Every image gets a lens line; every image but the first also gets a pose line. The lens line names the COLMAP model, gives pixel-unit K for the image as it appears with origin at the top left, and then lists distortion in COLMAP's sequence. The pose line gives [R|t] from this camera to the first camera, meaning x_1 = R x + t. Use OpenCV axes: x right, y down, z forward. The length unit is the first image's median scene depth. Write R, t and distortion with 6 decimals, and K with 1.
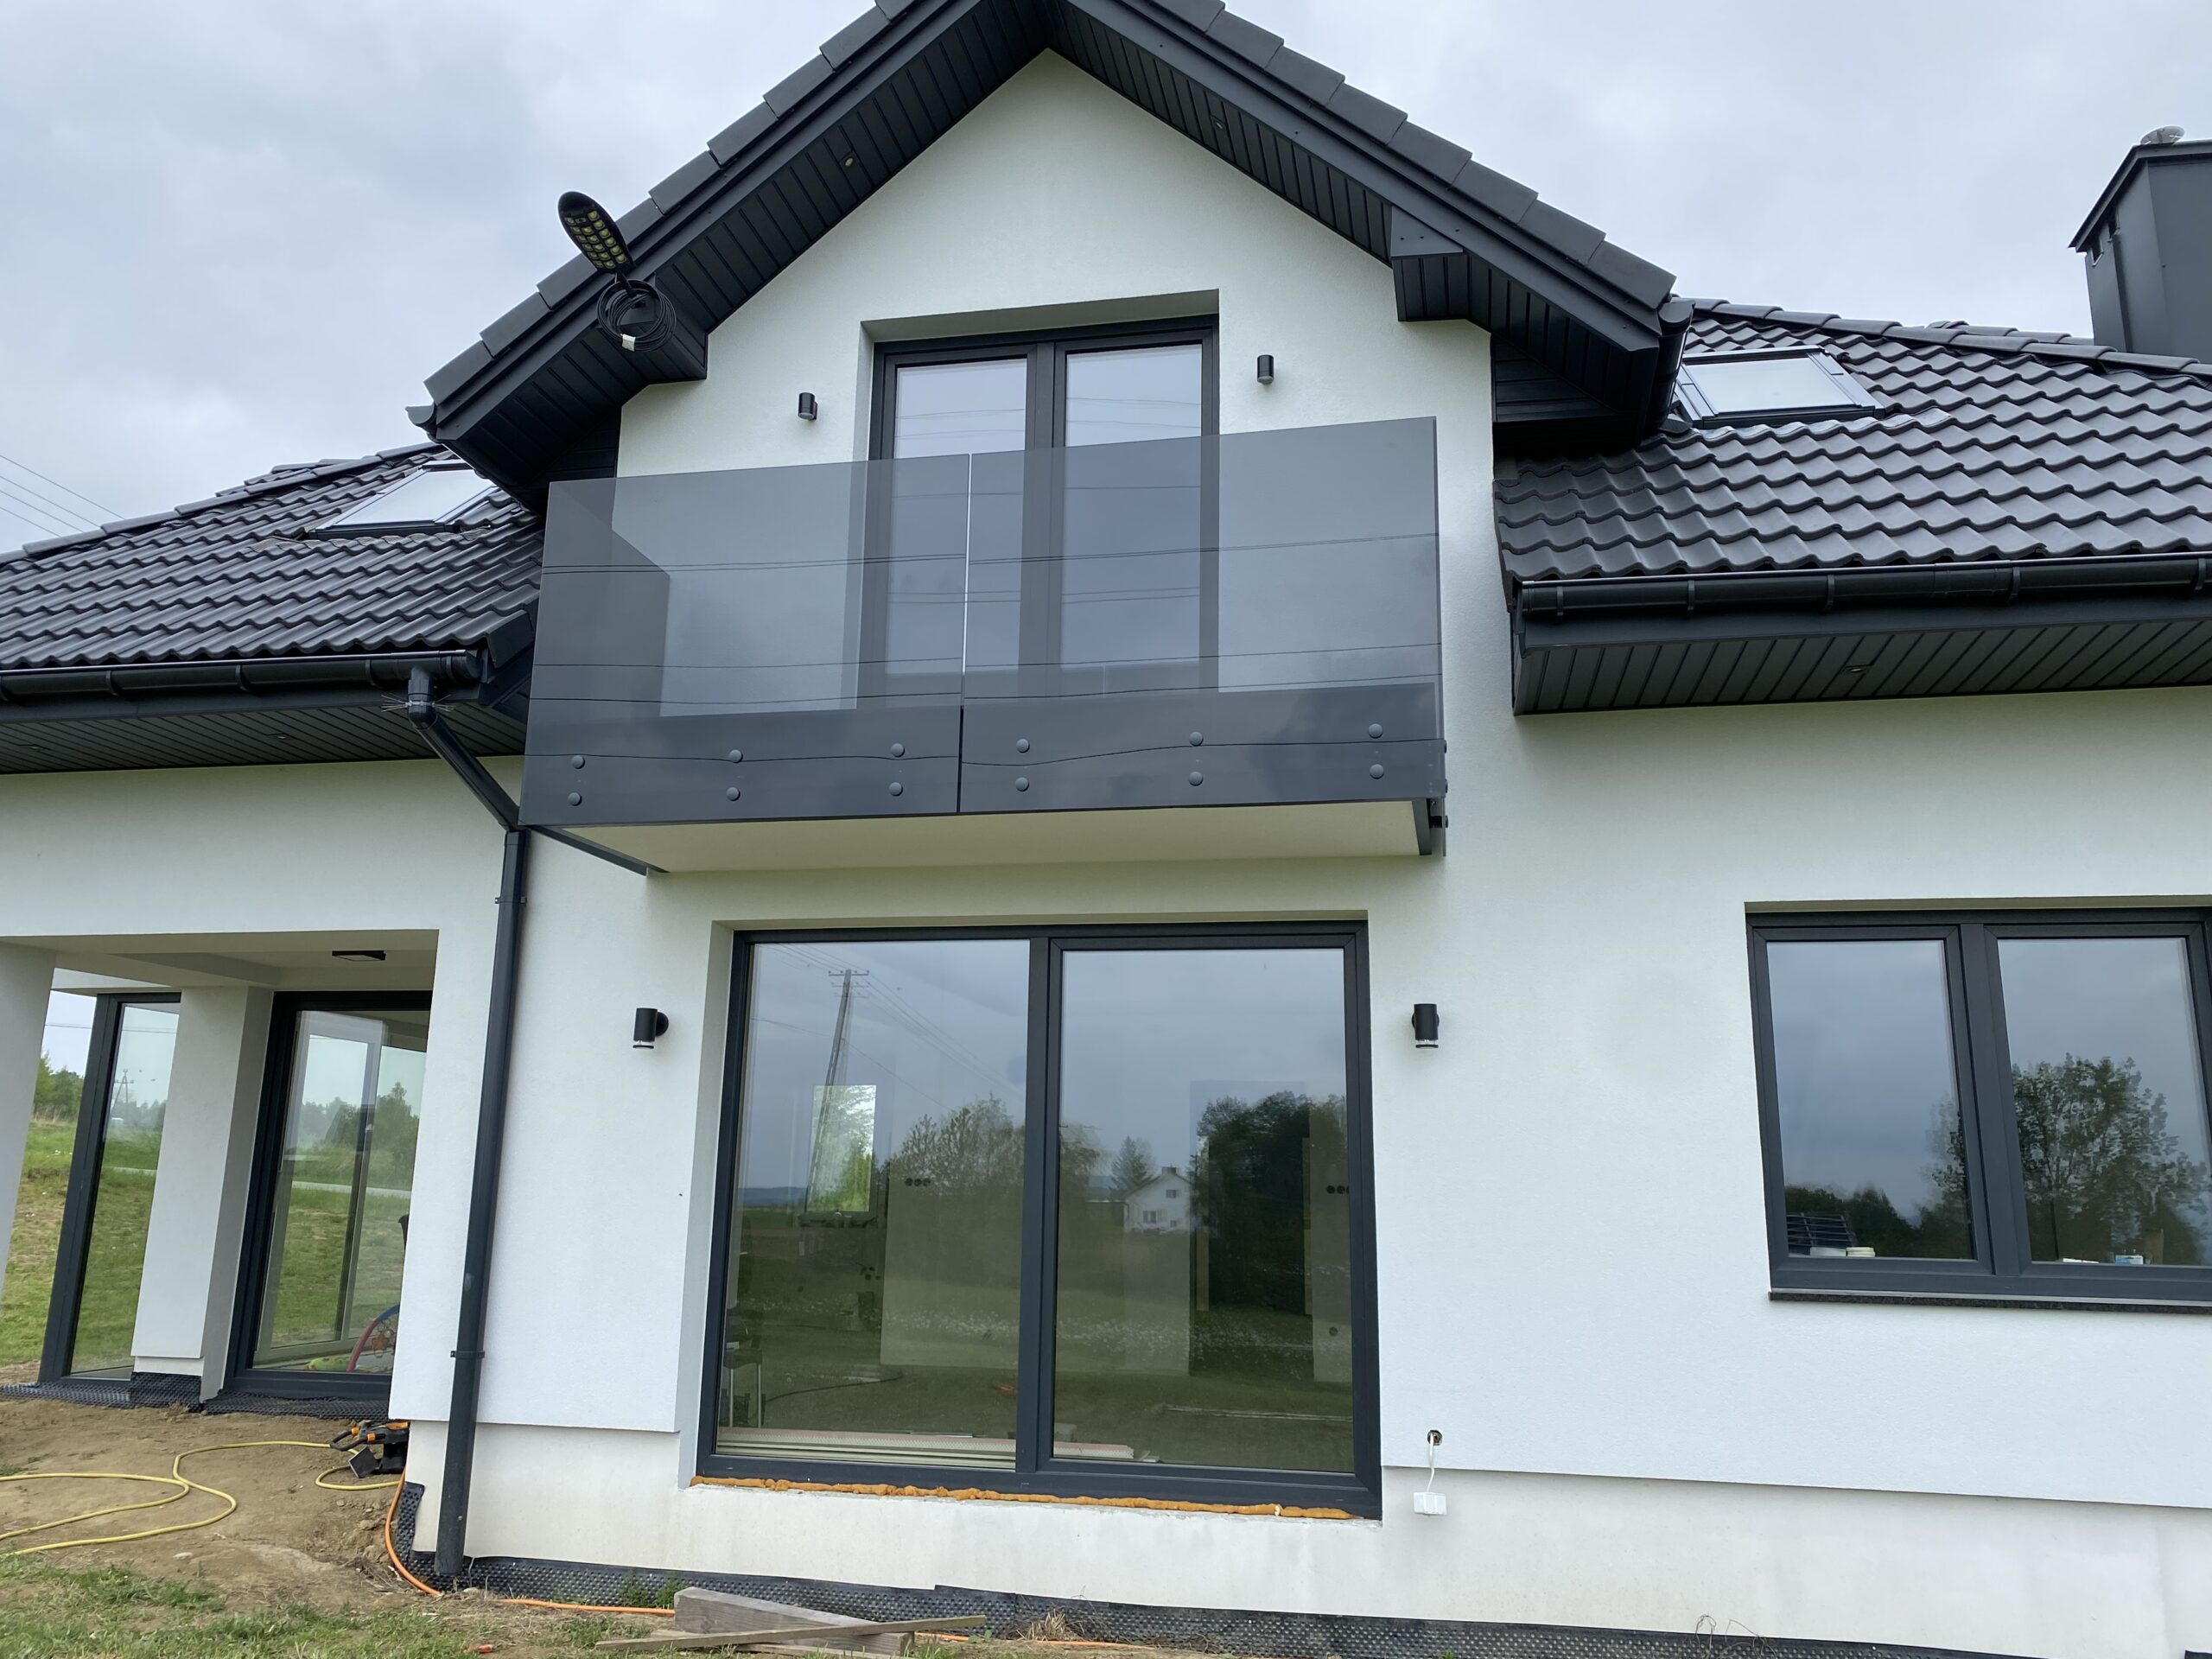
lens RADIAL K [[1677.2, 0, 1097.4], [0, 1677.2, 834.9], [0, 0, 1]] dist [0.010775, 0.007721]
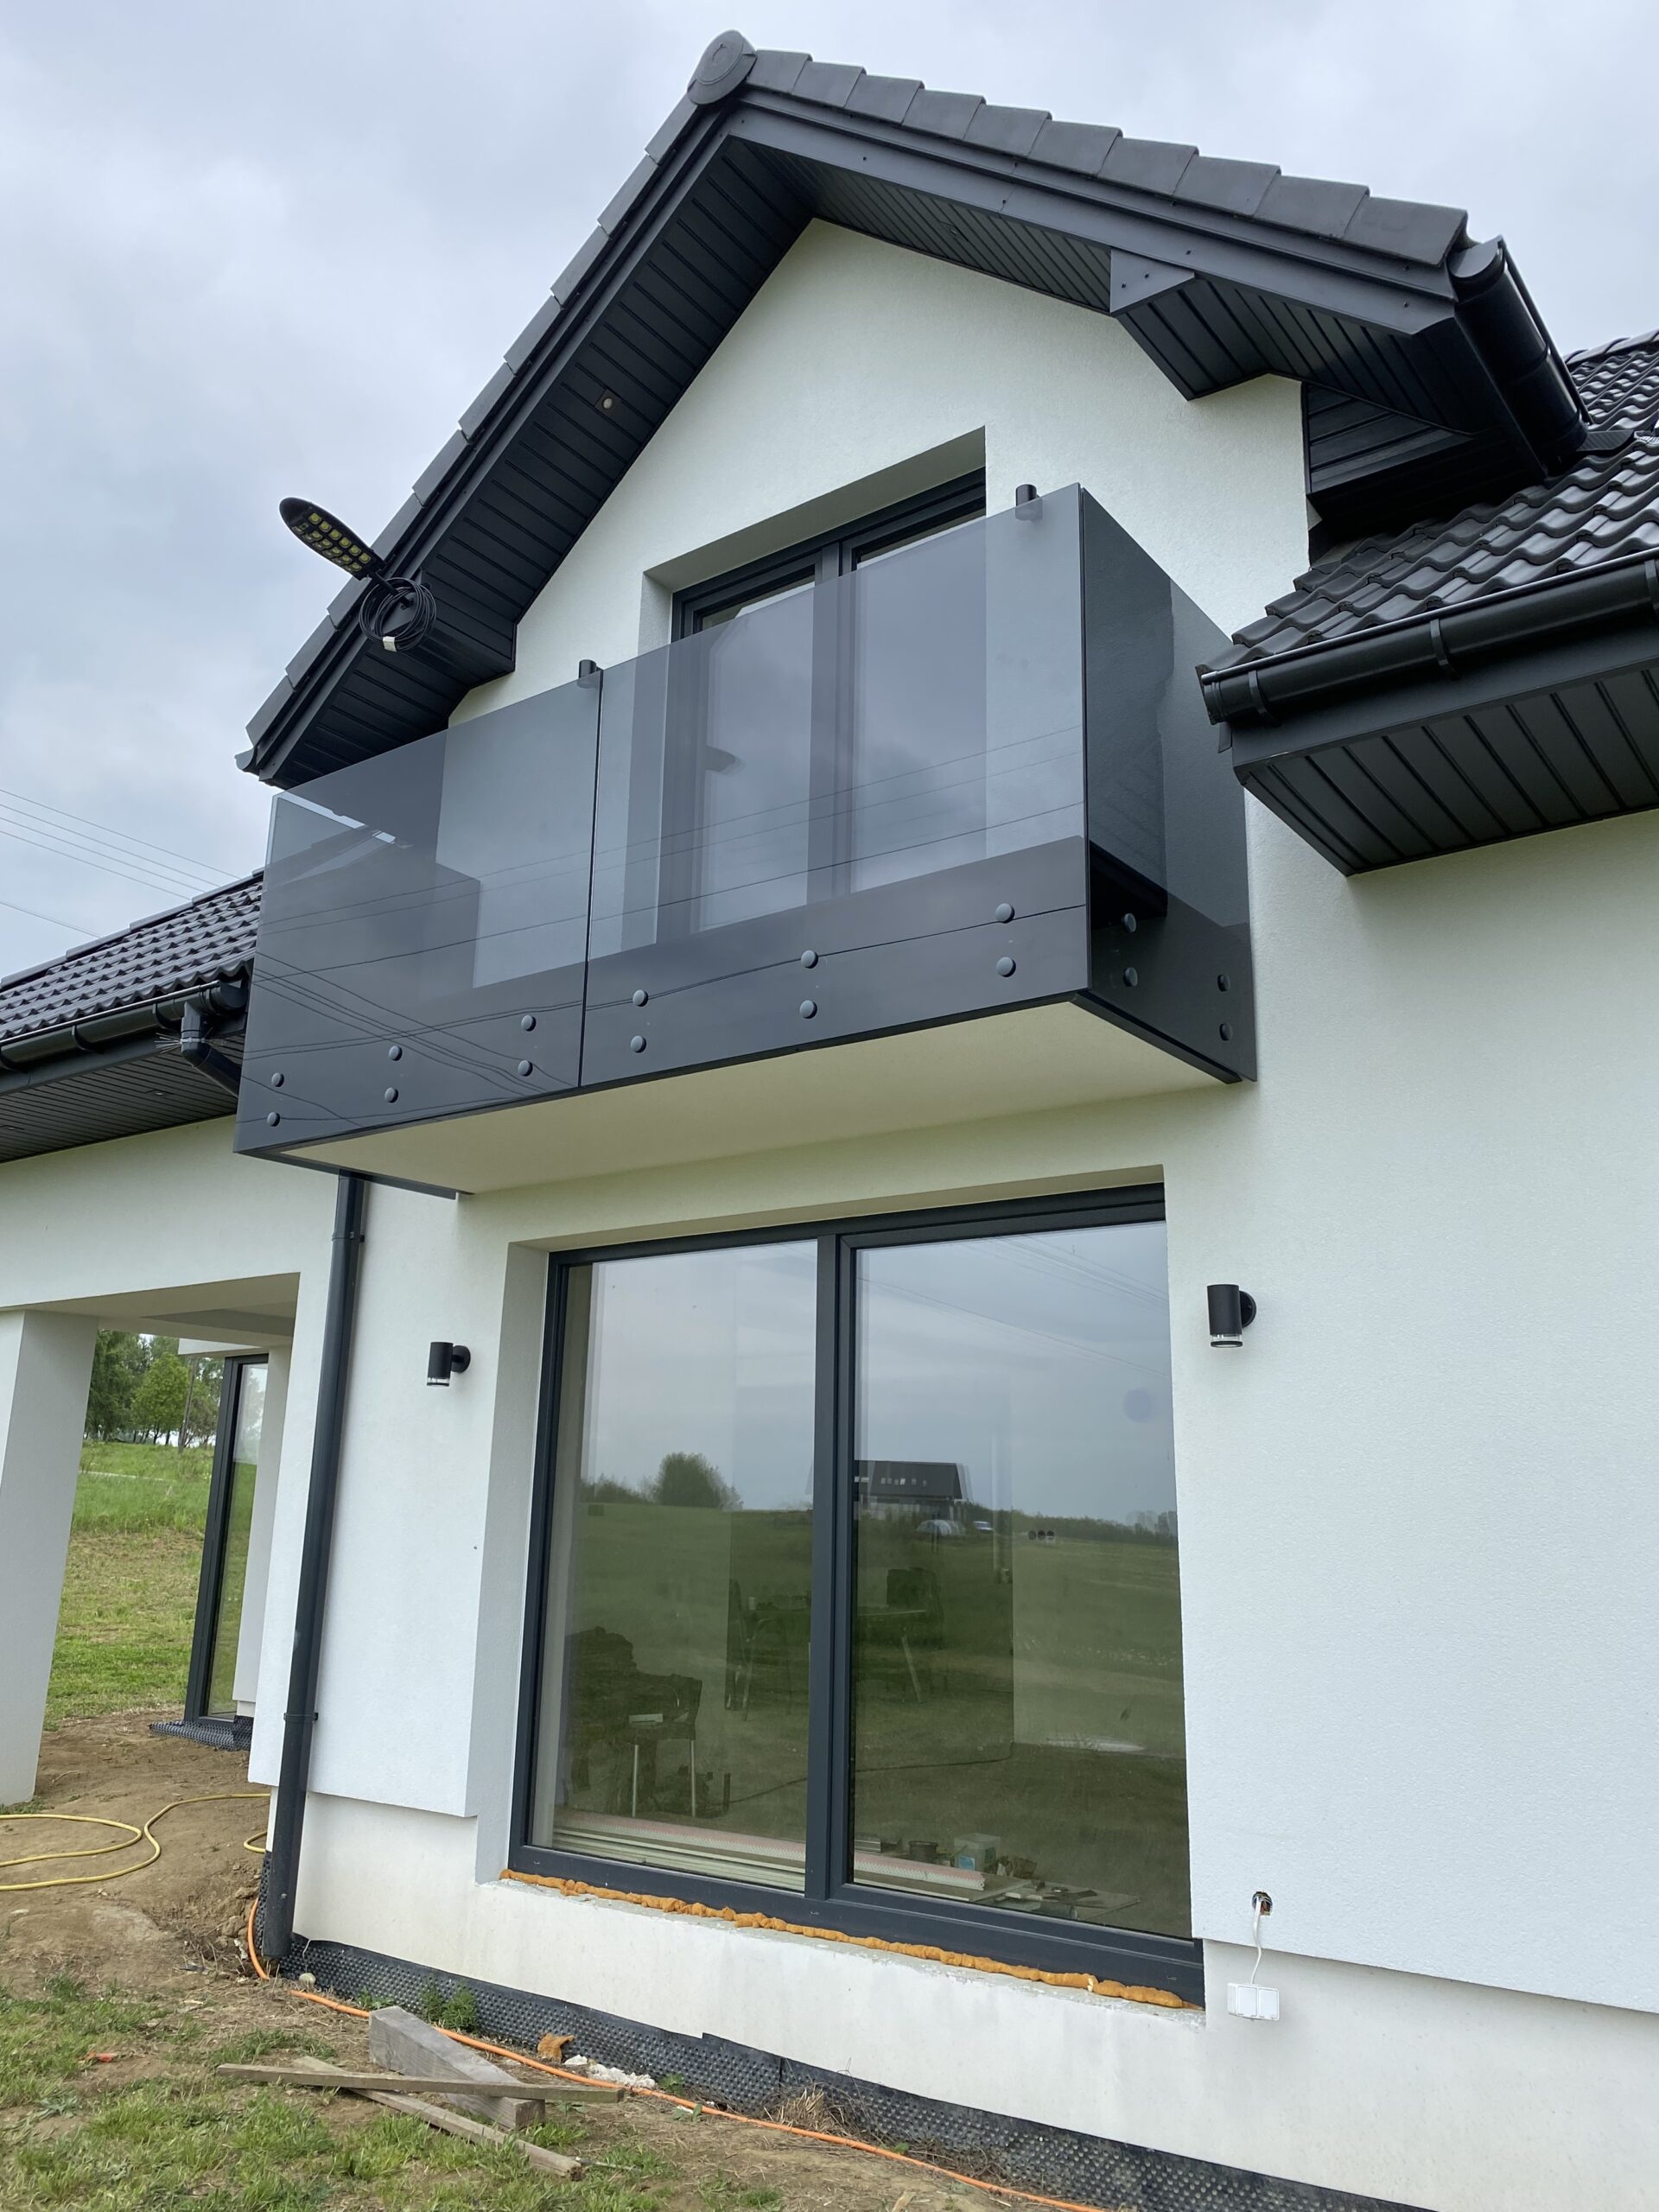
lens RADIAL K [[1677.2, 0, 832.9], [0, 1677.2, 1092.5], [0, 0, 1]] dist [0.010775, 0.007721]
pose [[0.908366, -0.106752, -0.404320, 0.321841], [0.085286, 0.993838, -0.070794, 0.051845], [0.409386, 0.029825, 0.911874, 0.249878]]
